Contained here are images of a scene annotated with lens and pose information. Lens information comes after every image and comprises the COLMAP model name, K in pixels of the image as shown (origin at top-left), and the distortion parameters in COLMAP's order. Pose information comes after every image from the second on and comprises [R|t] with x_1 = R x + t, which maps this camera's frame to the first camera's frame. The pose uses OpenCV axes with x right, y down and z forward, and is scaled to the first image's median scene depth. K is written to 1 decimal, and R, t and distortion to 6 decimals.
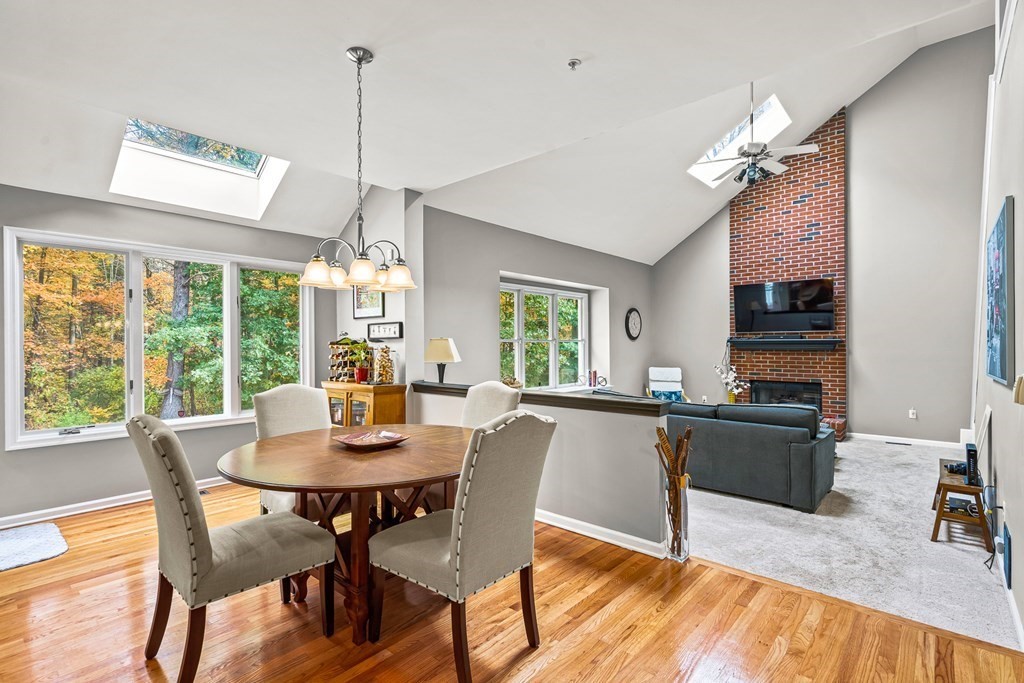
lens RADIAL K [[466.6, 0, 514.8], [0, 466.6, 343.2], [0, 0, 1]] dist [-0.001264, -0.000733]
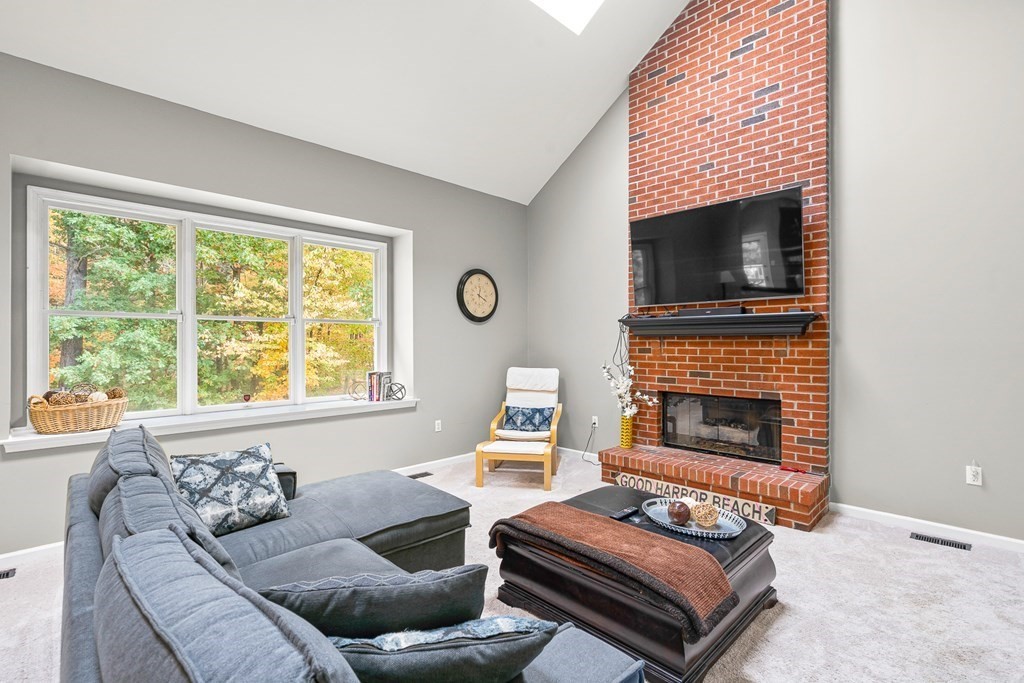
lens RADIAL K [[466.6, 0, 506.6], [0, 466.6, 342.9], [0, 0, 1]] dist [-0.001264, -0.000733]
pose [[0.997711, 0.000252, -0.067621, 0.376257], [0.000123, 0.999985, 0.005547, 0.019086], [0.067621, -0.005543, 0.997696, 0.452430]]
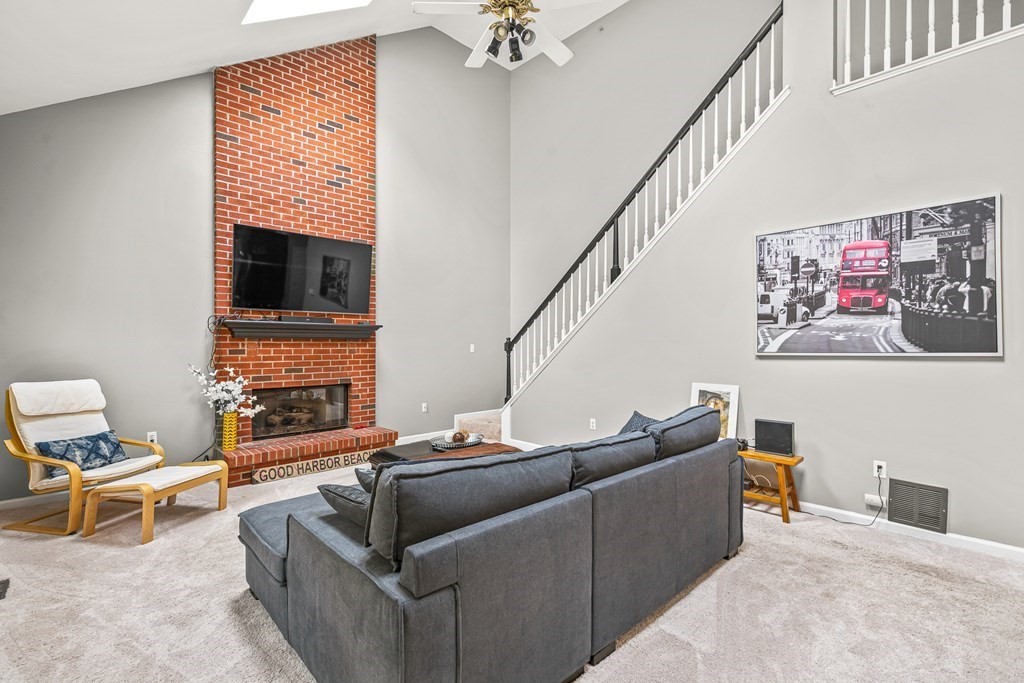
lens RADIAL K [[466.6, 0, 507.2], [0, 466.6, 341.6], [0, 0, 1]] dist [-0.001264, -0.000733]
pose [[0.079692, 0.004876, 0.996808, -0.063744], [-0.006612, 0.999969, -0.004363, 0.019249], [-0.996798, -0.006243, 0.079721, 0.657591]]
